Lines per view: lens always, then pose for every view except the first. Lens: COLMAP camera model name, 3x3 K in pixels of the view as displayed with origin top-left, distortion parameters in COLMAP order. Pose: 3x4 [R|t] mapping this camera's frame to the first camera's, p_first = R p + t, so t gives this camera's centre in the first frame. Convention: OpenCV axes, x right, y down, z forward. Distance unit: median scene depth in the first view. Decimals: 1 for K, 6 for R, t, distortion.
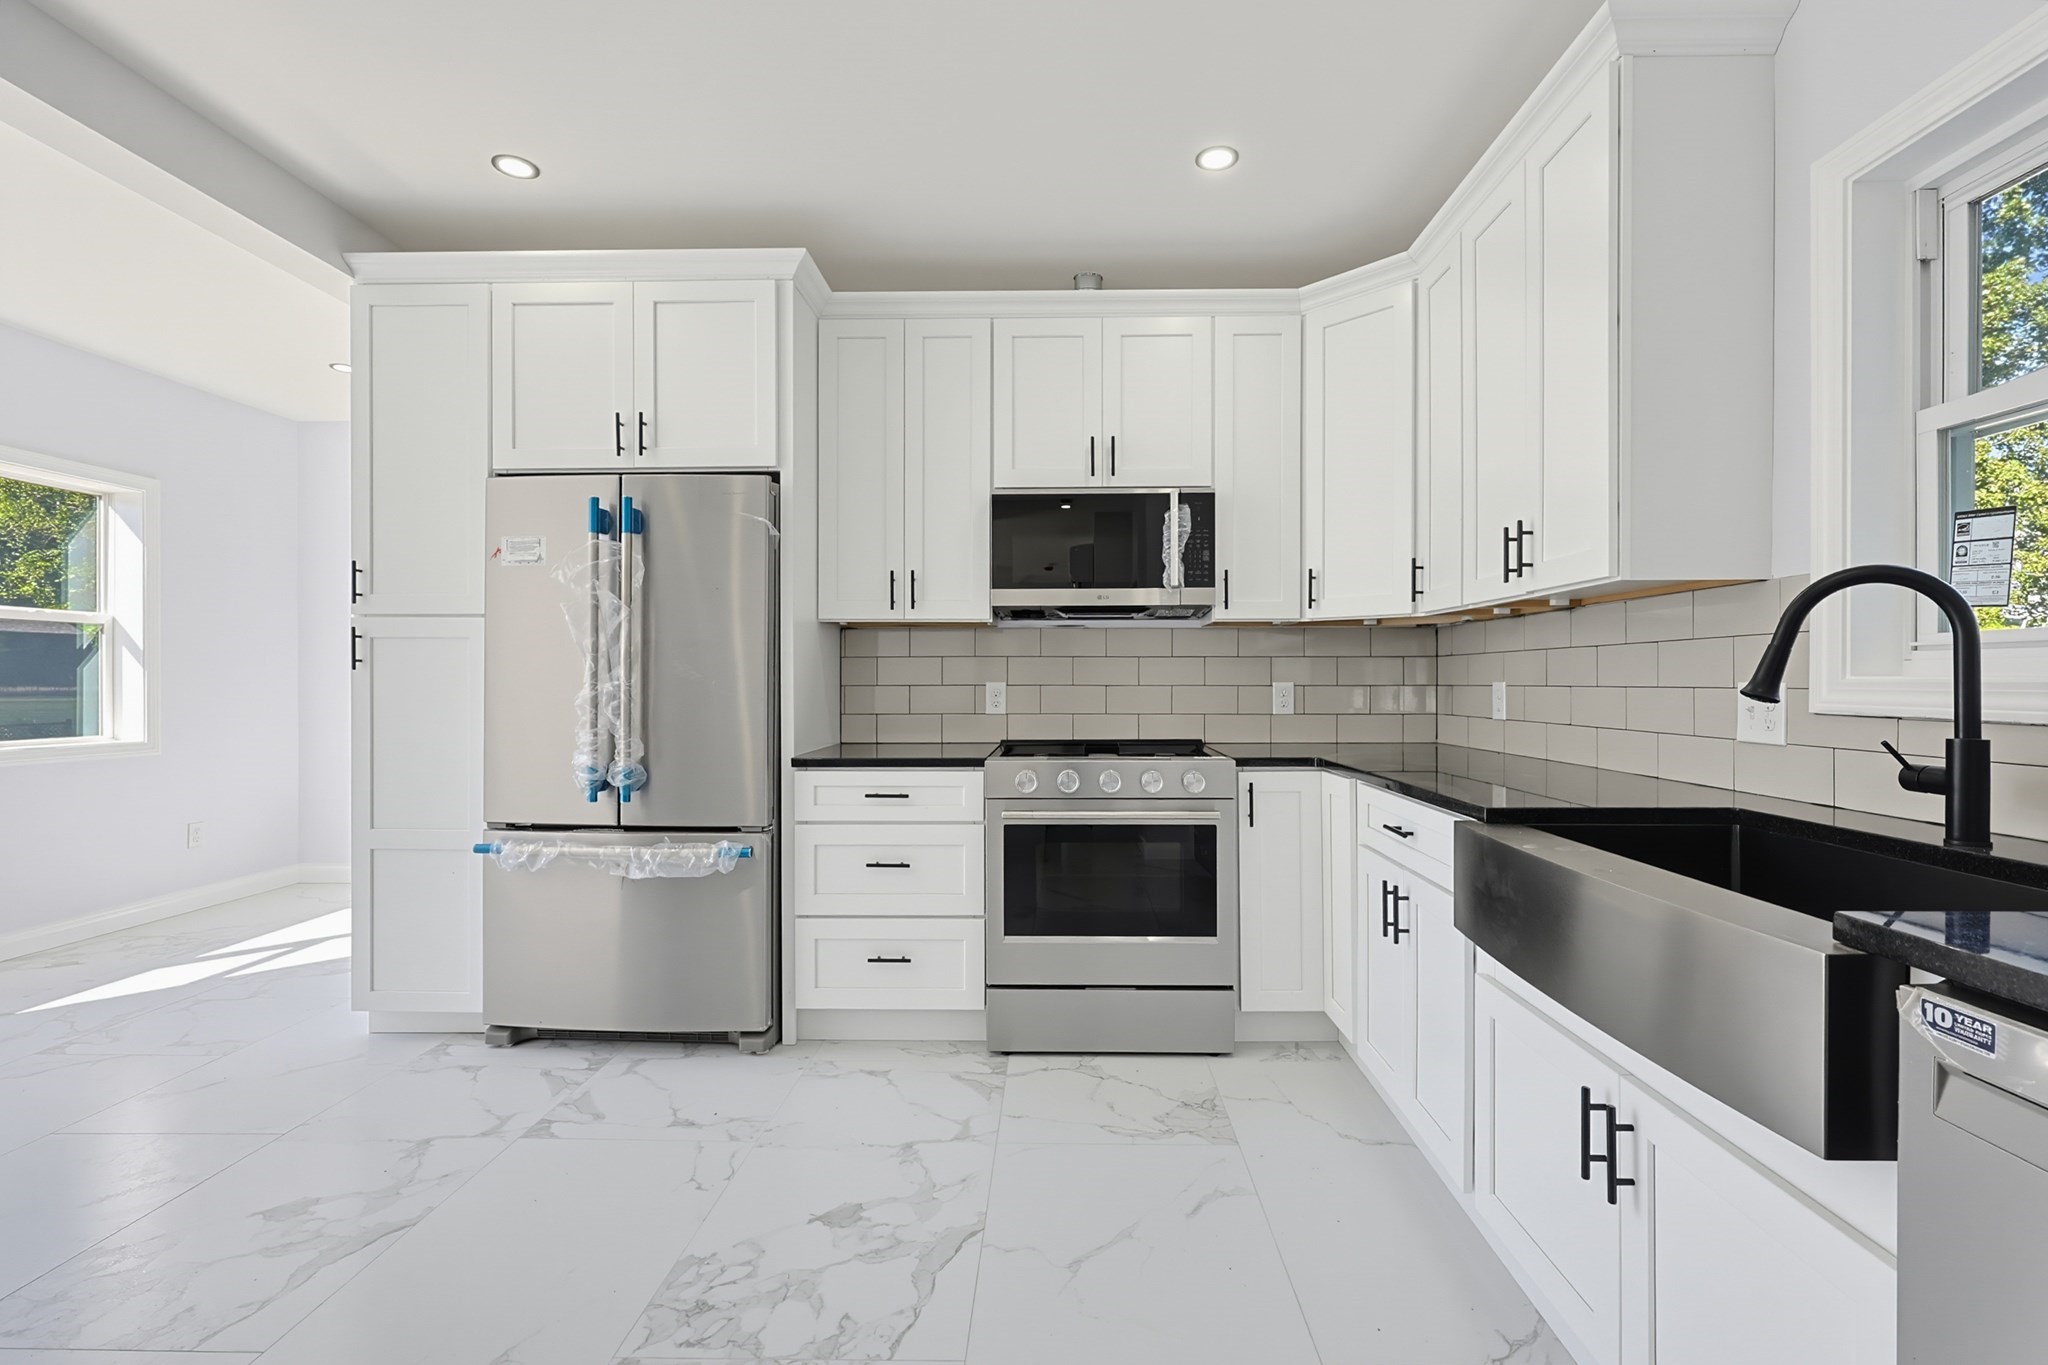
lens RADIAL K [[889.4, 0, 1041.5], [0, 889.4, 684.5], [0, 0, 1]] dist [-0.001369, 0.000009]
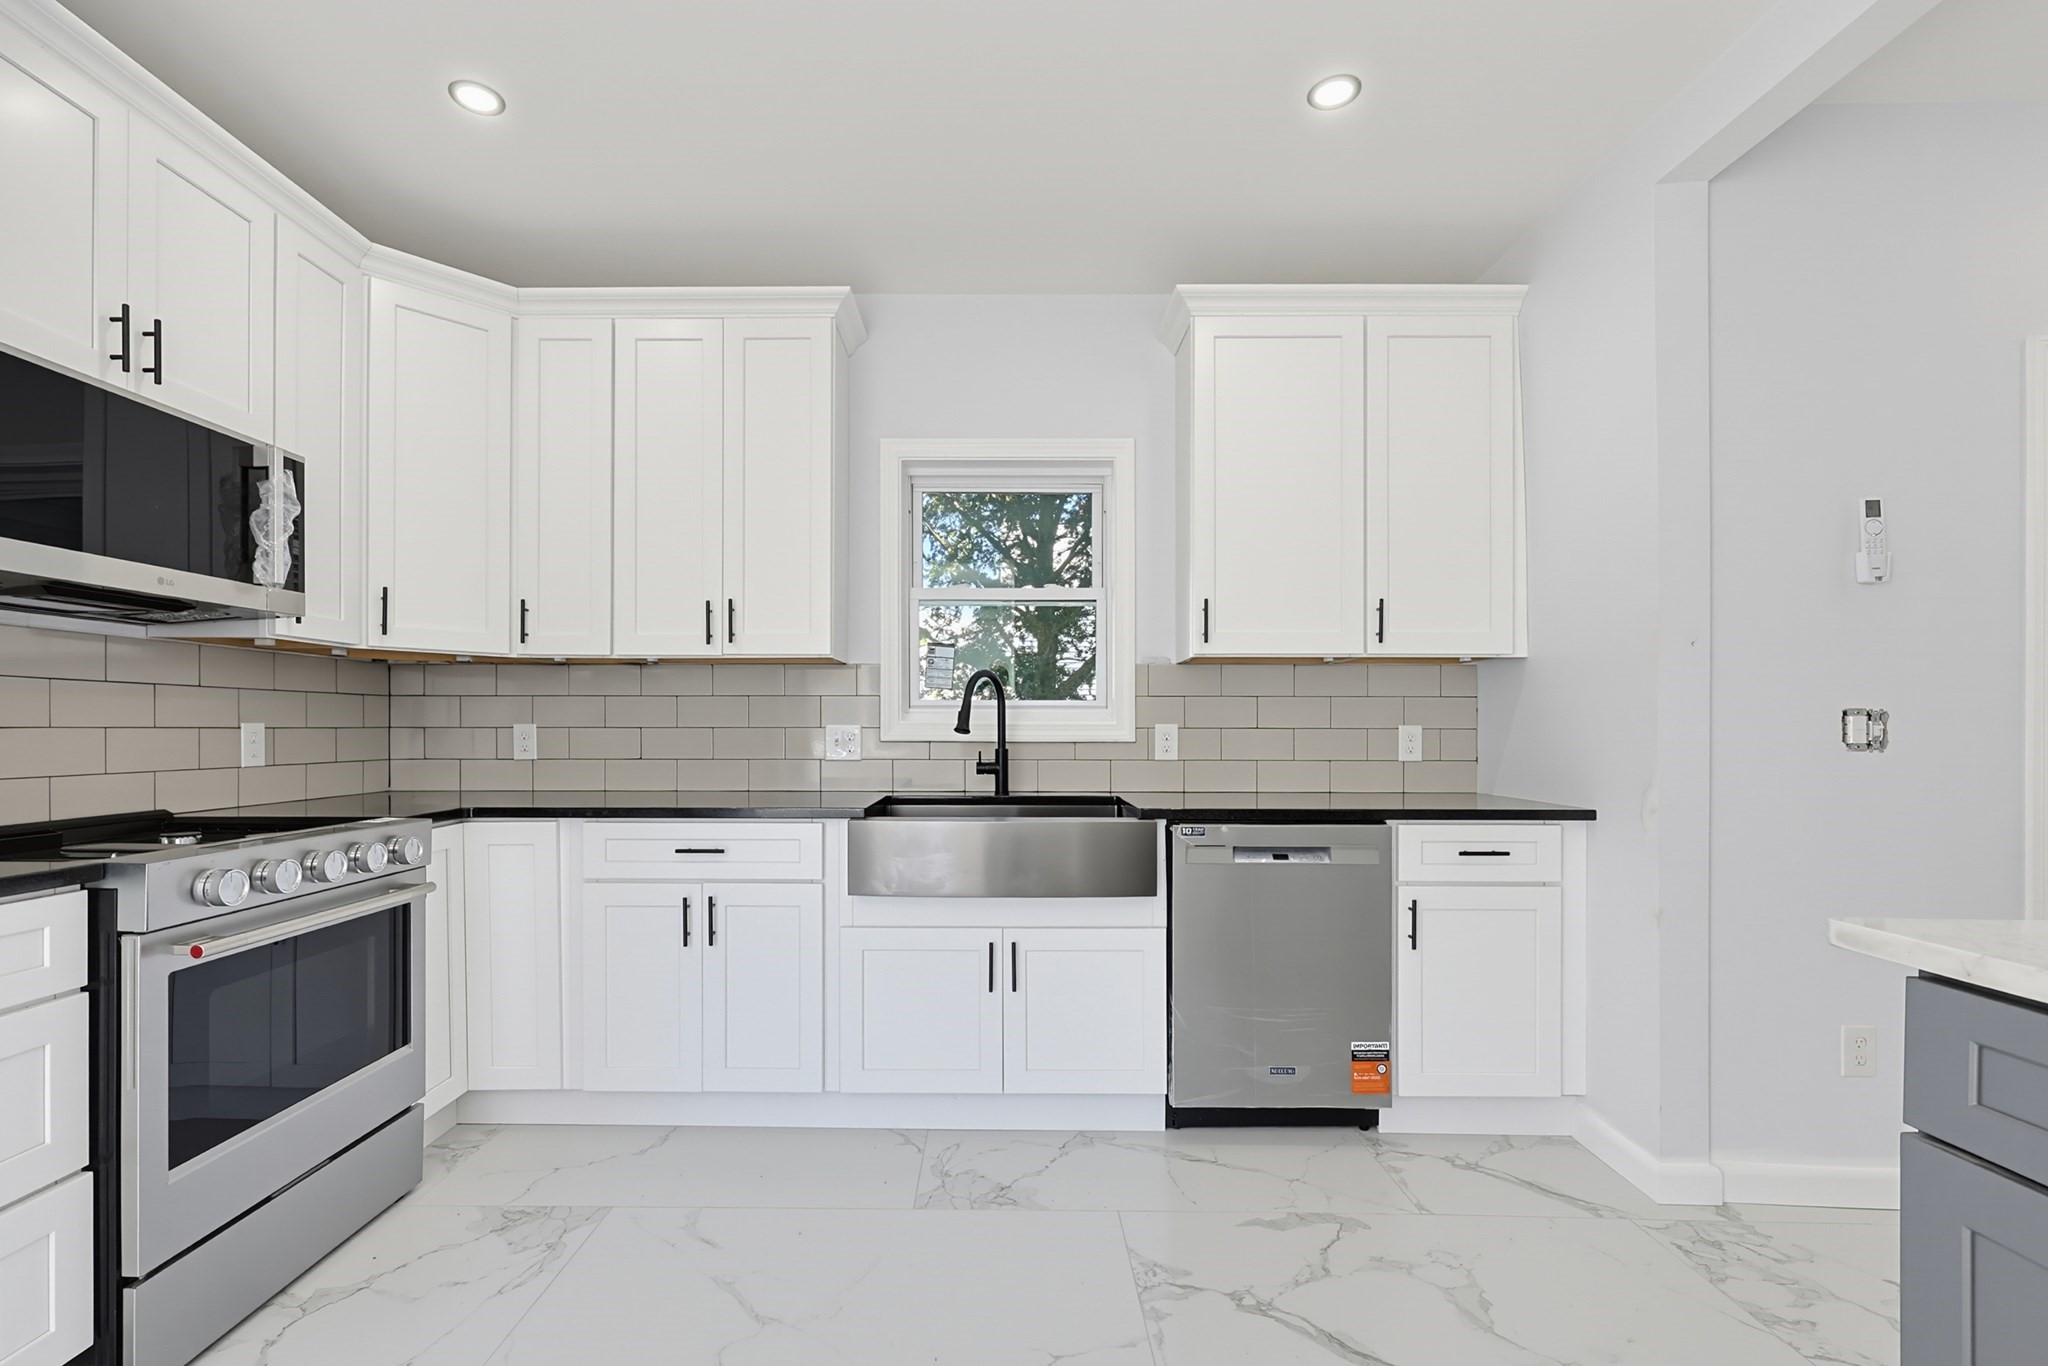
lens RADIAL K [[933.2, 0, 987.5], [0, 933.2, 729.4], [0, 0, 1]] dist [0.000243, -0.000164]
pose [[-0.006209, -0.000308, 0.999981, -0.623350], [0.002990, 0.999995, 0.000326, 0.004742], [-0.999976, 0.002992, -0.006208, 0.478951]]
